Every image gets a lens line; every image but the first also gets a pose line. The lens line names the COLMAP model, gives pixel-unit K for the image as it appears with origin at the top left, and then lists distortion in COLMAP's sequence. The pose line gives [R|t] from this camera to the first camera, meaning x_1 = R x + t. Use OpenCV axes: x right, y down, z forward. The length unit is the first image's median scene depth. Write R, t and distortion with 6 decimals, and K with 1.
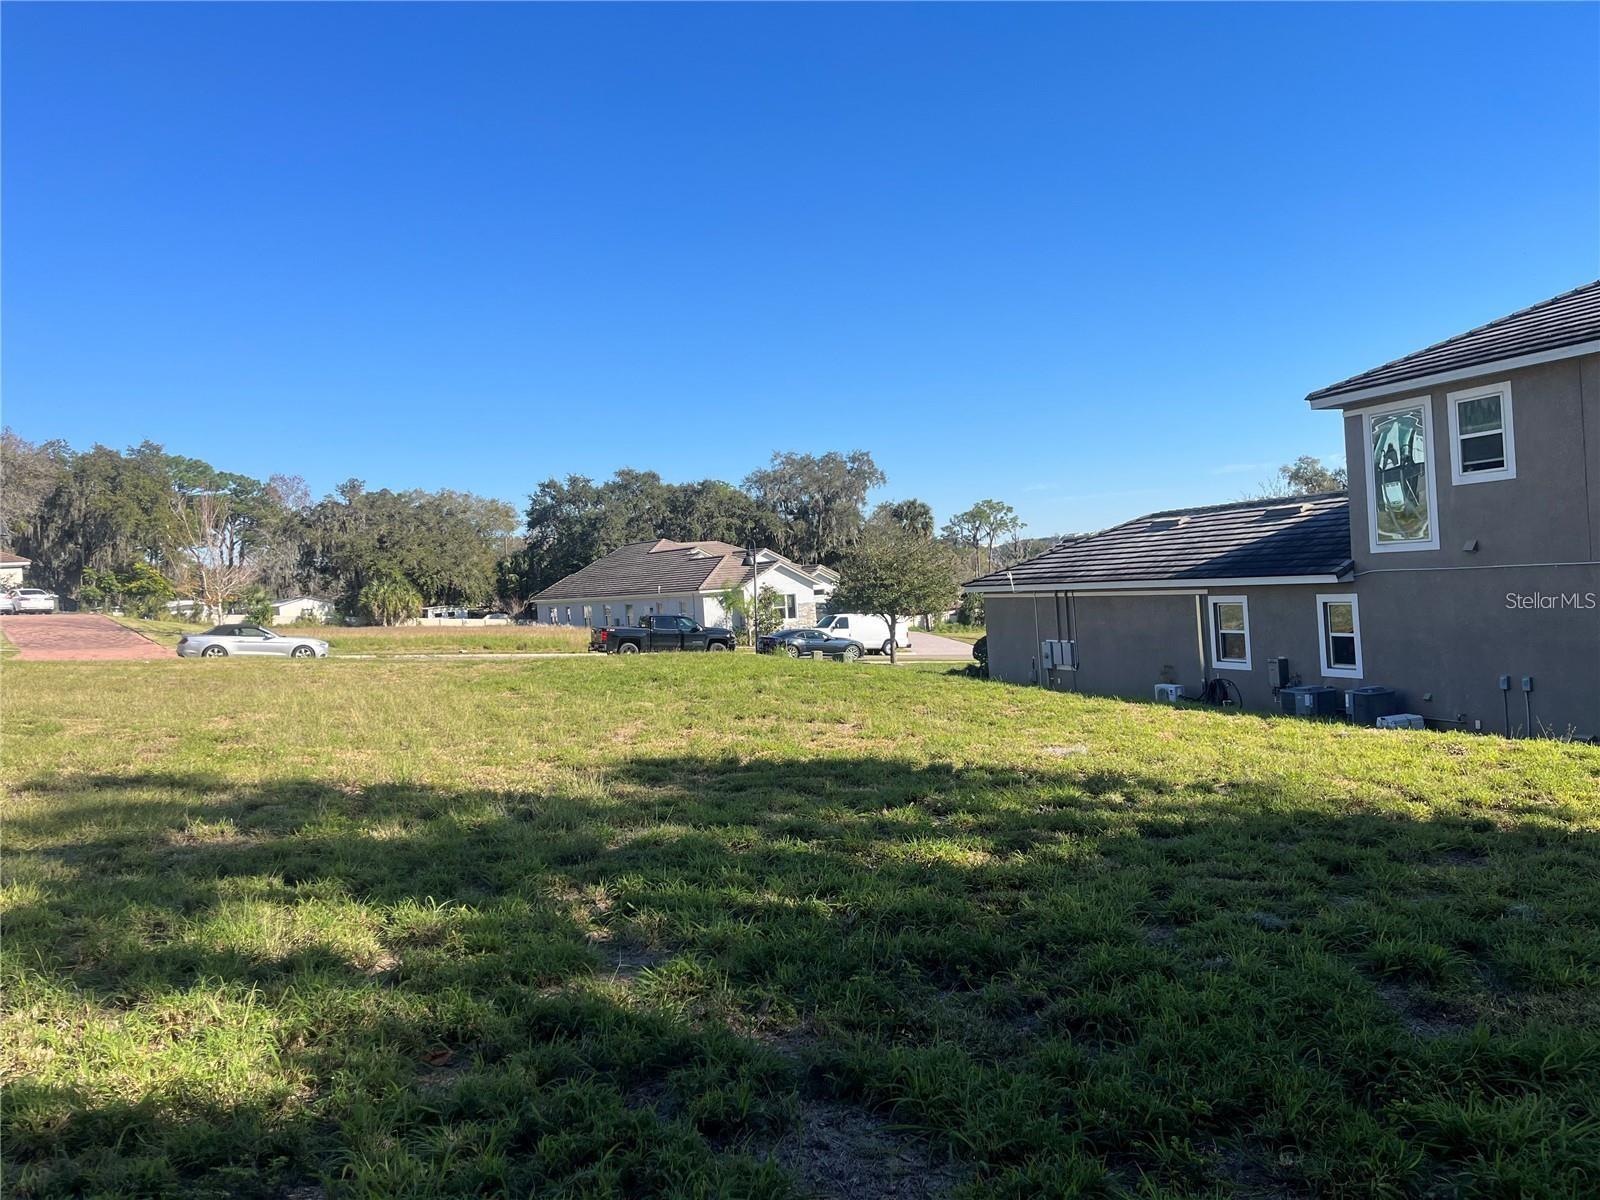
lens RADIAL K [[1202.8, 0, 798.4], [0, 1202.8, 603.6], [0, 0, 1]] dist [0.078616, -0.102674]
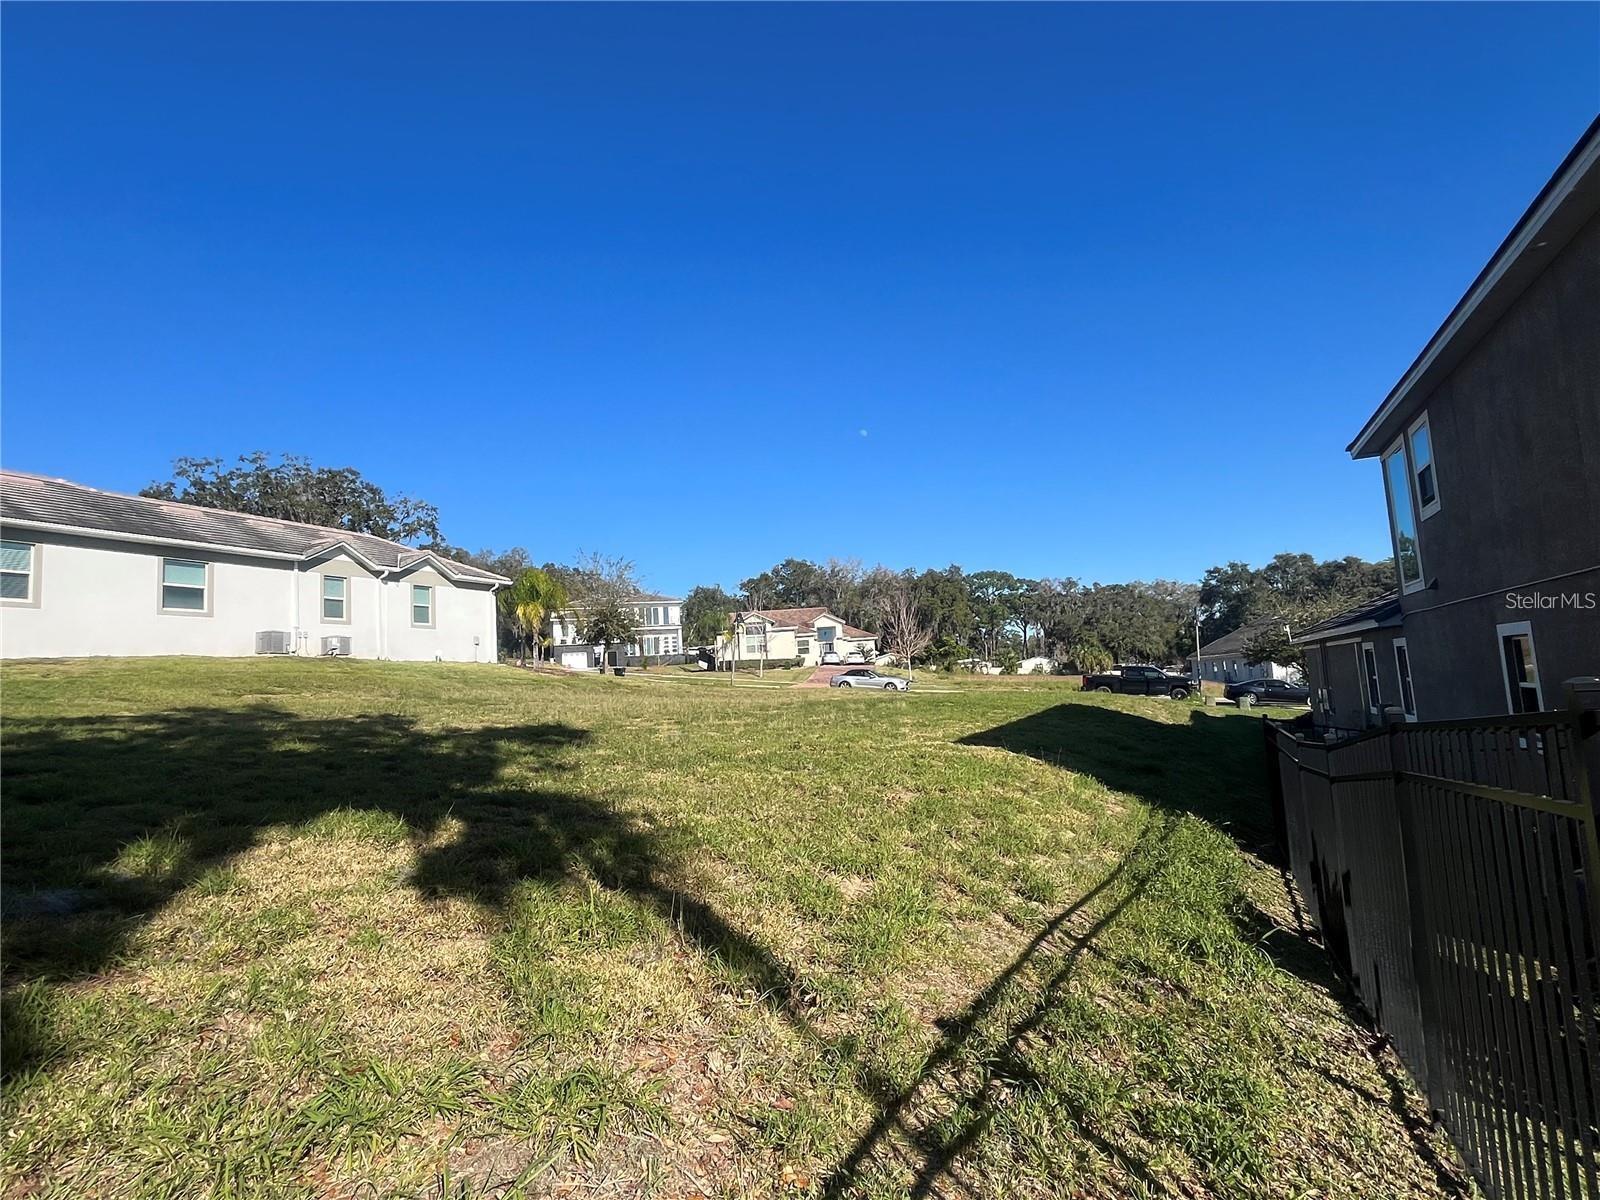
lens RADIAL K [[836.9, 0, 798.8], [0, 836.9, 605.9], [0, 0, 1]] dist [-0.006407, 0.000680]
pose [[0.701770, -0.047107, -0.710844, 0.421226], [-0.001548, 0.997708, -0.067646, 0.009416], [0.712401, 0.048572, 0.700089, 0.124792]]
